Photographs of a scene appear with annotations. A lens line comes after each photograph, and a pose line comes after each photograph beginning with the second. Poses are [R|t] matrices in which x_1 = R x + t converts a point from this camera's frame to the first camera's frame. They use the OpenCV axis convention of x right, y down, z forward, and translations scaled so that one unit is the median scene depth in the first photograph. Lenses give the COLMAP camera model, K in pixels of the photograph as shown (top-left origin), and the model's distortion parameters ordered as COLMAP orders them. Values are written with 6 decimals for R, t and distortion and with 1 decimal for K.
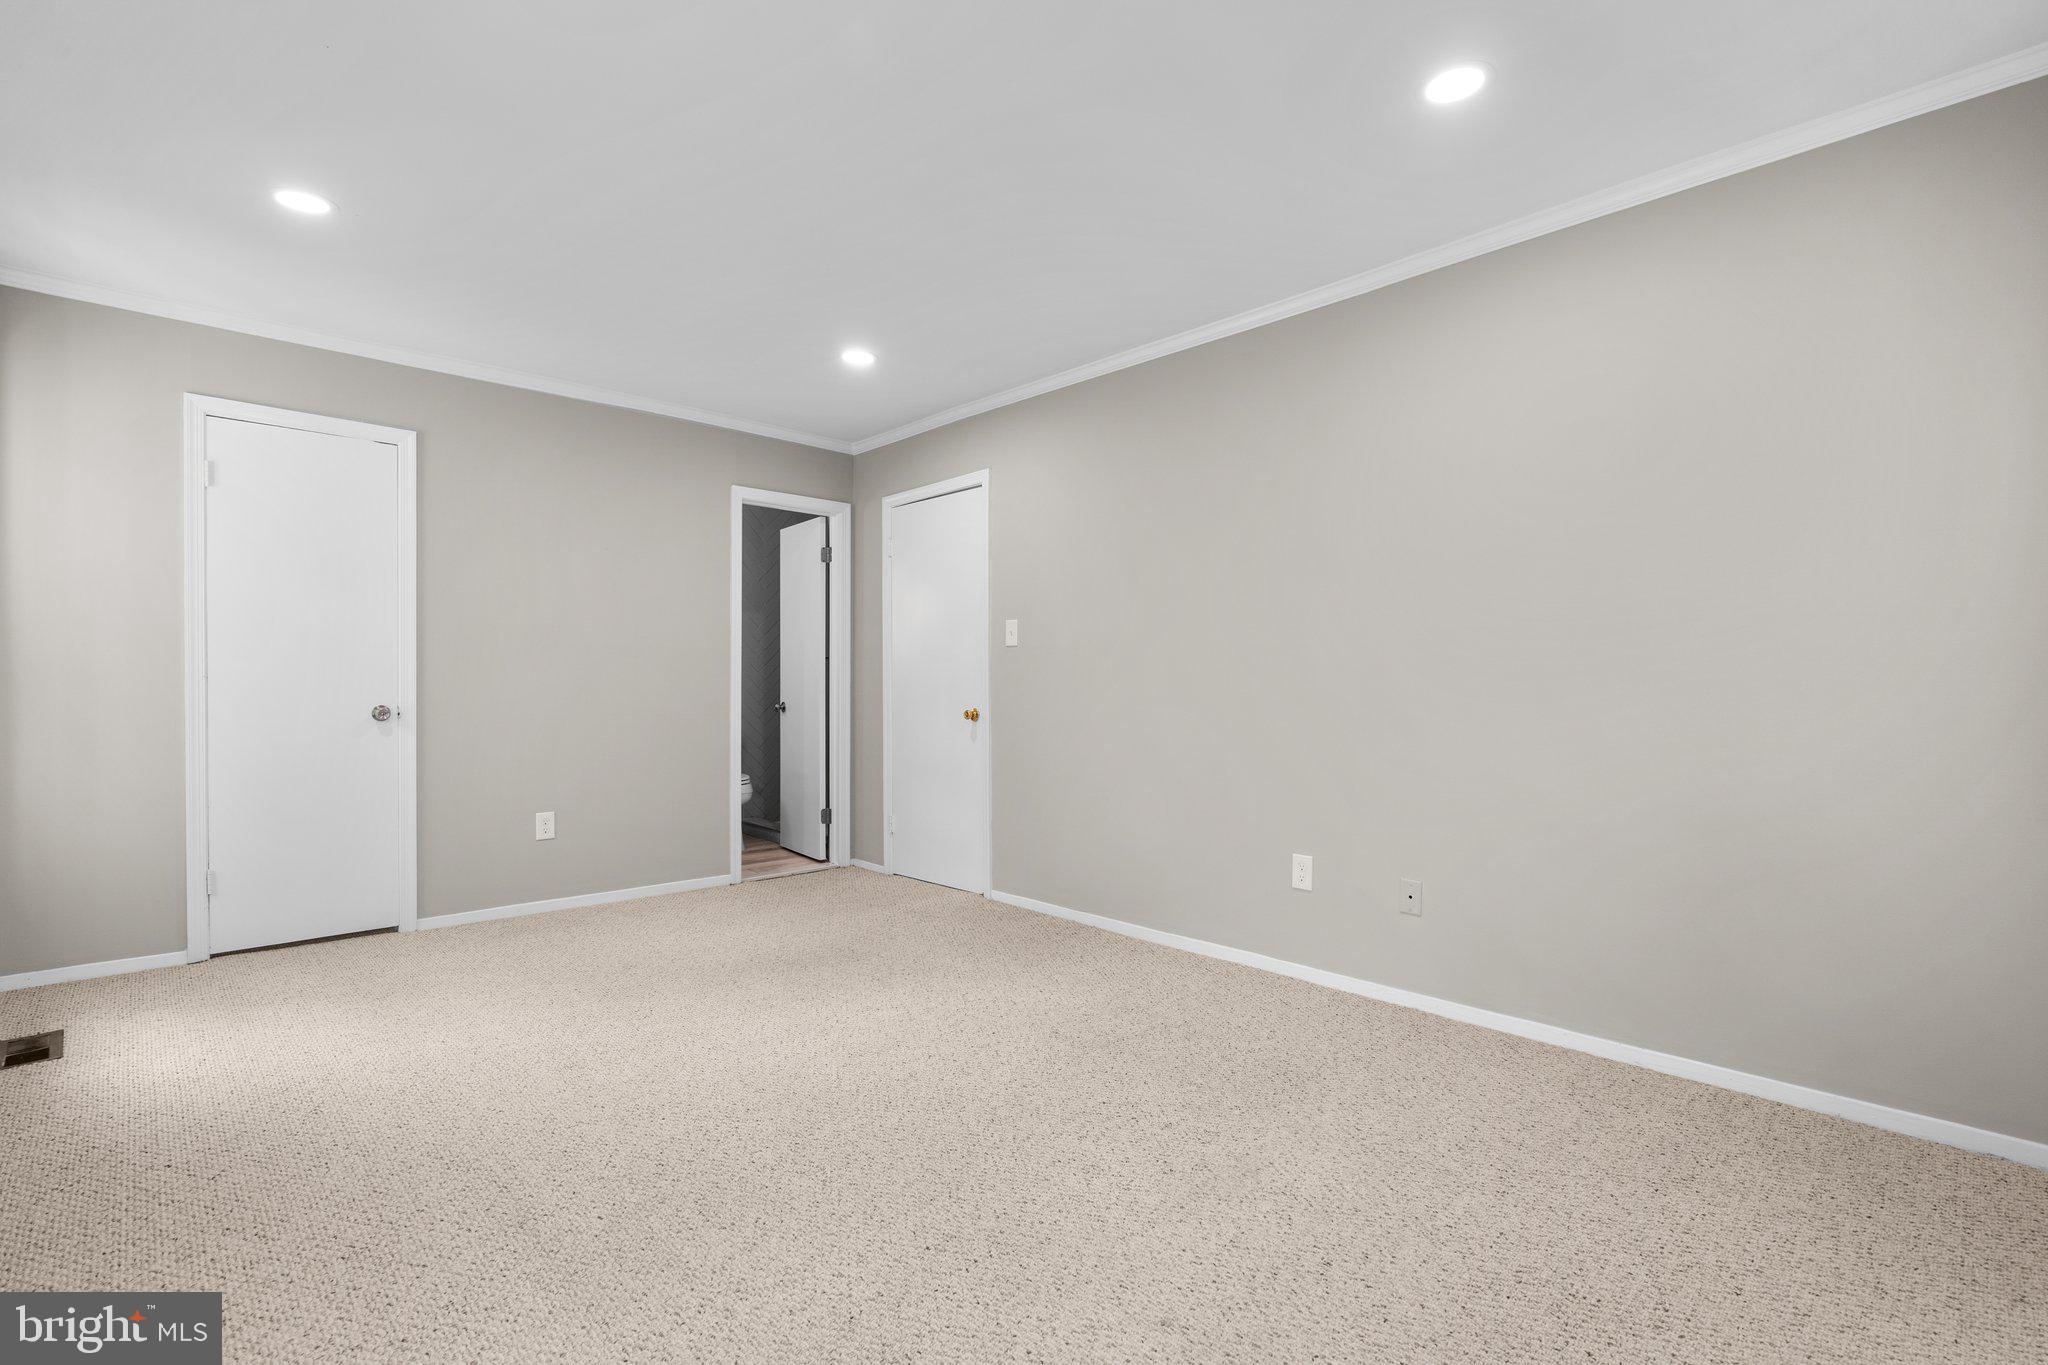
lens RADIAL K [[938.0, 0, 1024.8], [0, 938.0, 683.4], [0, 0, 1]] dist [-0.012532, 0.002688]
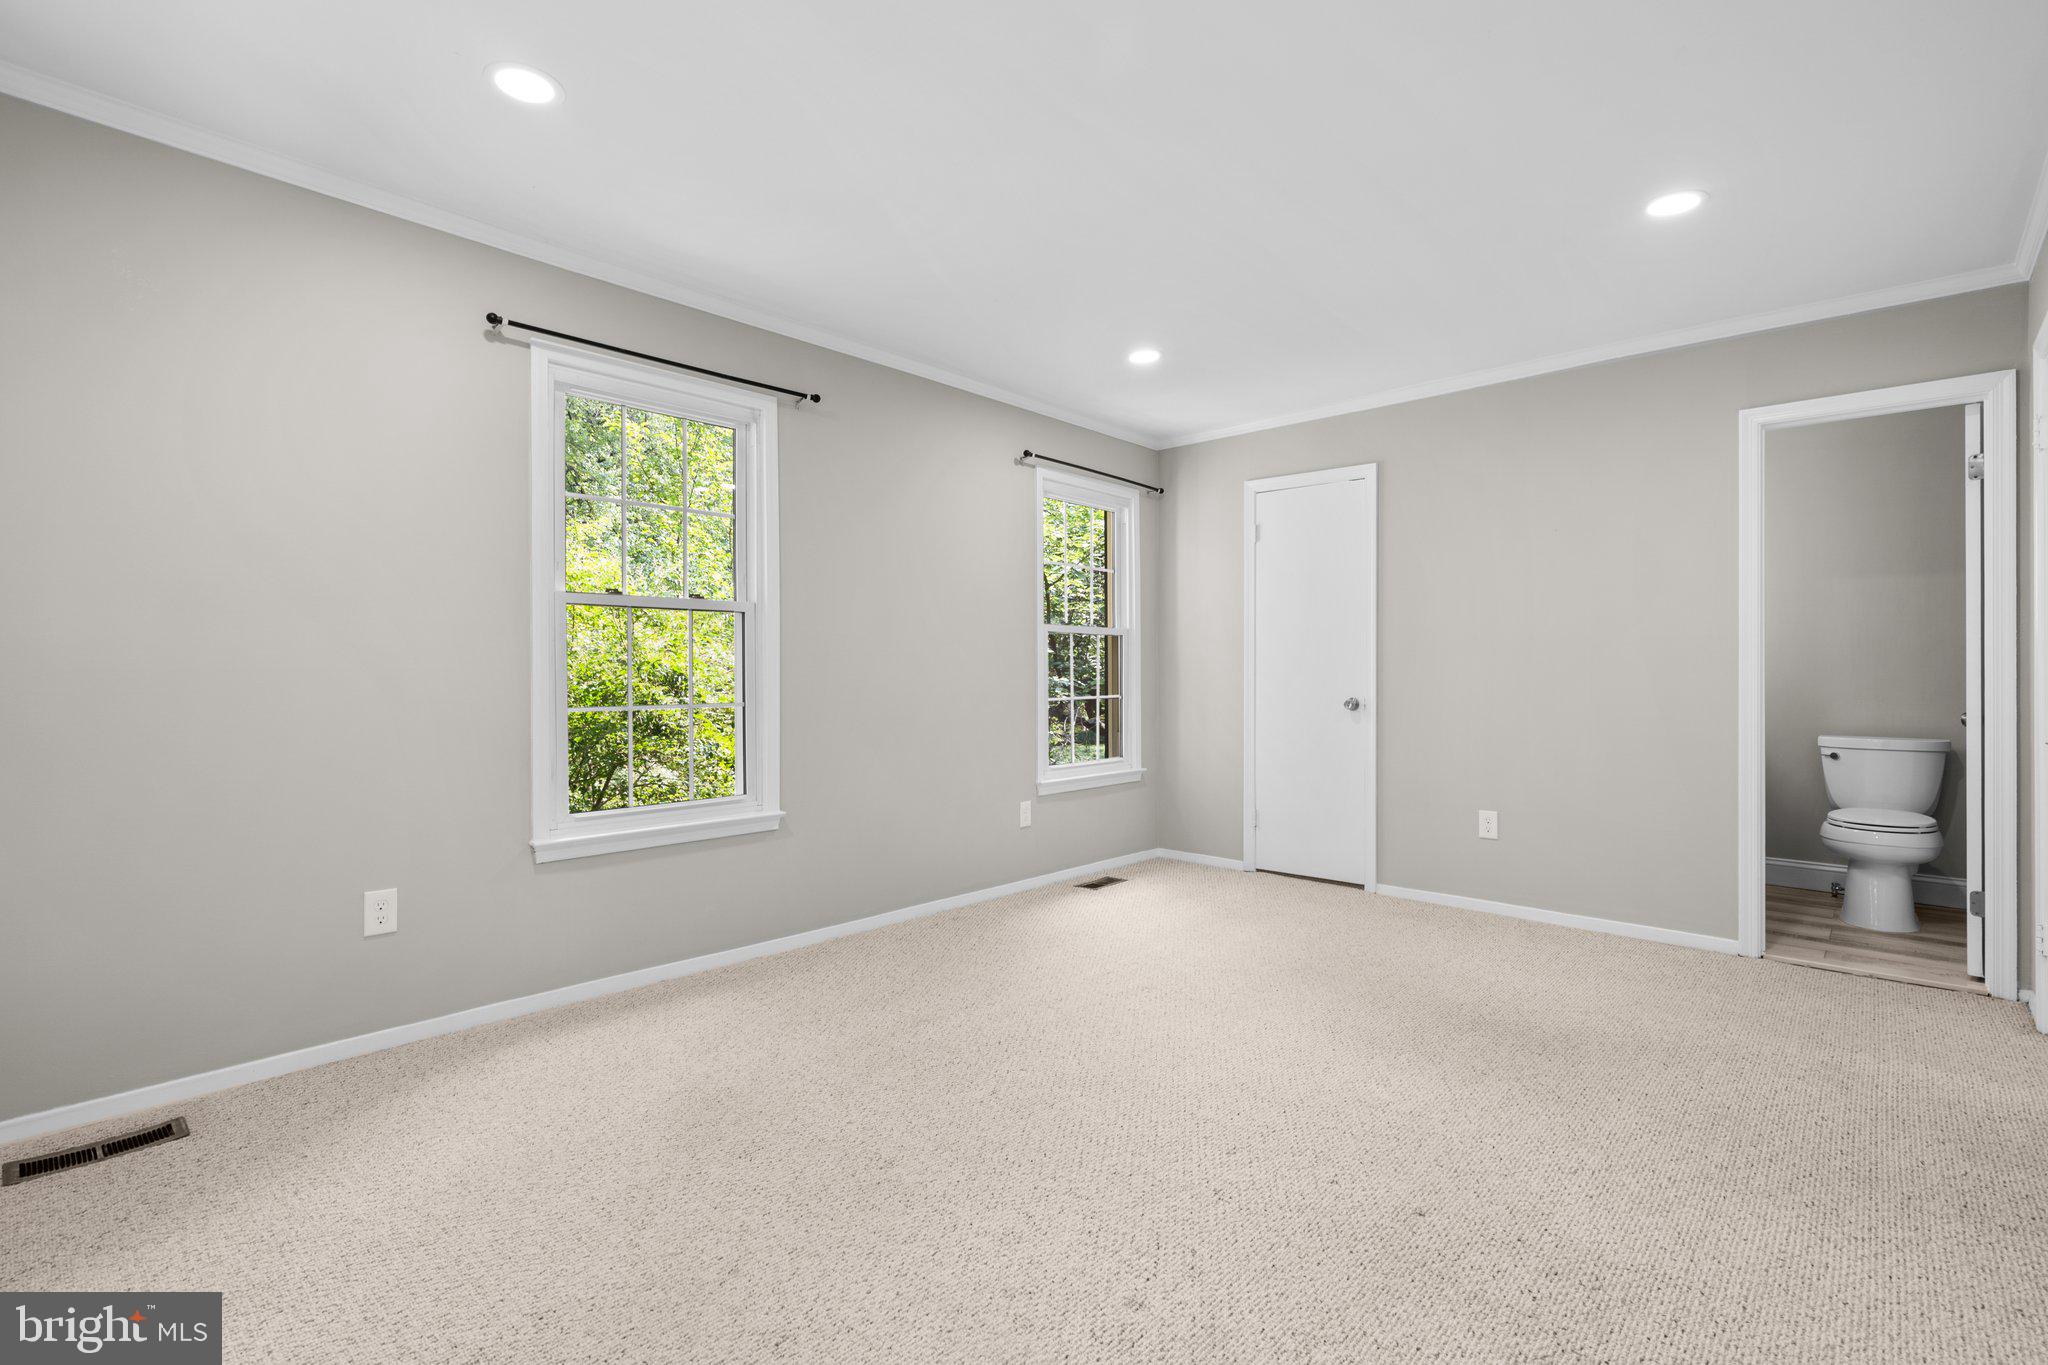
lens RADIAL K [[938.0, 0, 1017.7], [0, 938.0, 676.9], [0, 0, 1]] dist [-0.012532, 0.002688]
pose [[0.050252, -0.000595, -0.998736, 0.490731], [-0.003091, 0.999995, -0.000752, -0.001468], [0.998732, 0.003125, 0.050250, 0.499963]]
